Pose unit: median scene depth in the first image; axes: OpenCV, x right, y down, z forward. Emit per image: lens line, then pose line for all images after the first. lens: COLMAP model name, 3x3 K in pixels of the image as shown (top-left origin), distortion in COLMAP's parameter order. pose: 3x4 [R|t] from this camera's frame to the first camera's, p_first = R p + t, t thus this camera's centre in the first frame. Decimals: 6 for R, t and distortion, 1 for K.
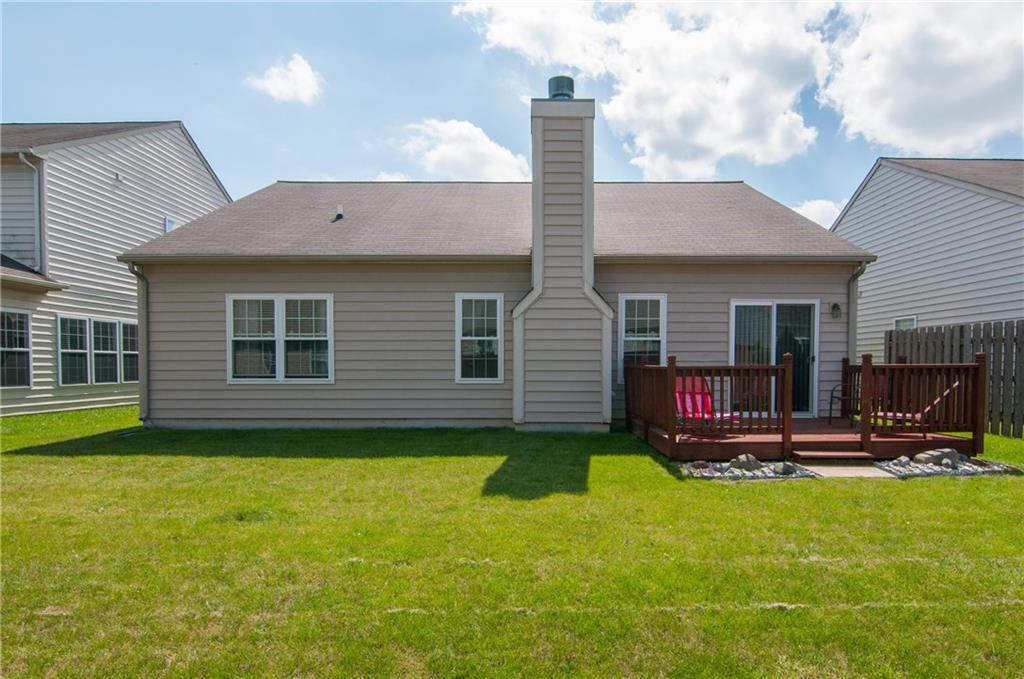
lens RADIAL K [[660.9, 0, 507.2], [0, 660.9, 379.9], [0, 0, 1]] dist [-0.020669, -0.000401]
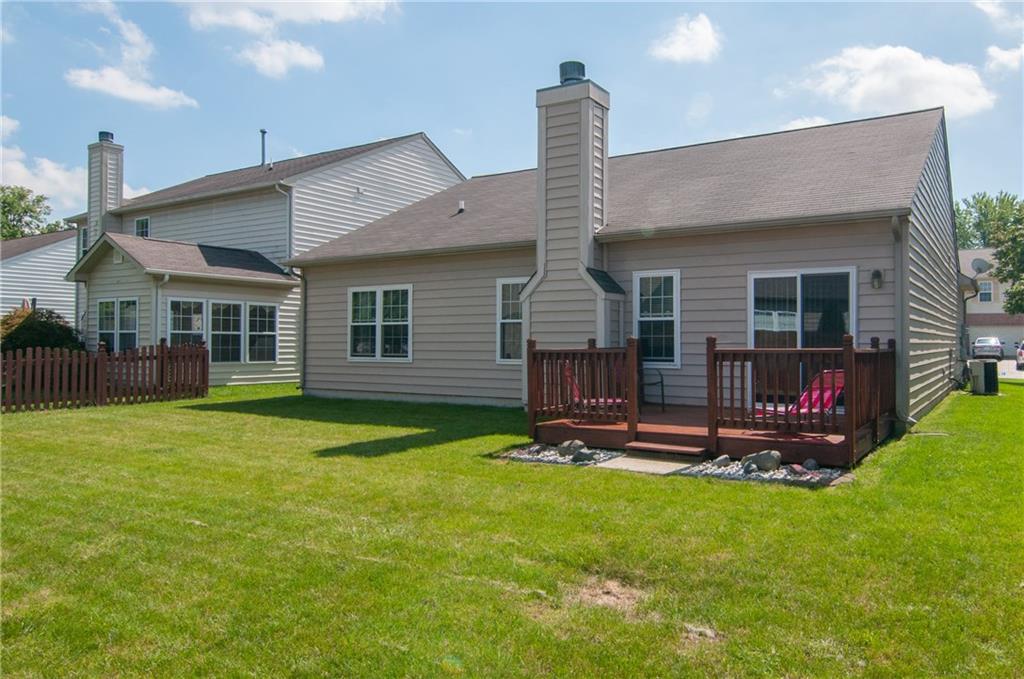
lens RADIAL K [[756.3, 0, 512.0], [0, 756.3, 339.5], [0, 0, 1]] dist [-0.026241, -0.000388]
pose [[0.827554, -0.000384, -0.561386, 0.617469], [-0.017933, 0.999471, -0.027119, -0.001811], [0.561100, 0.032510, 0.827109, 0.018008]]
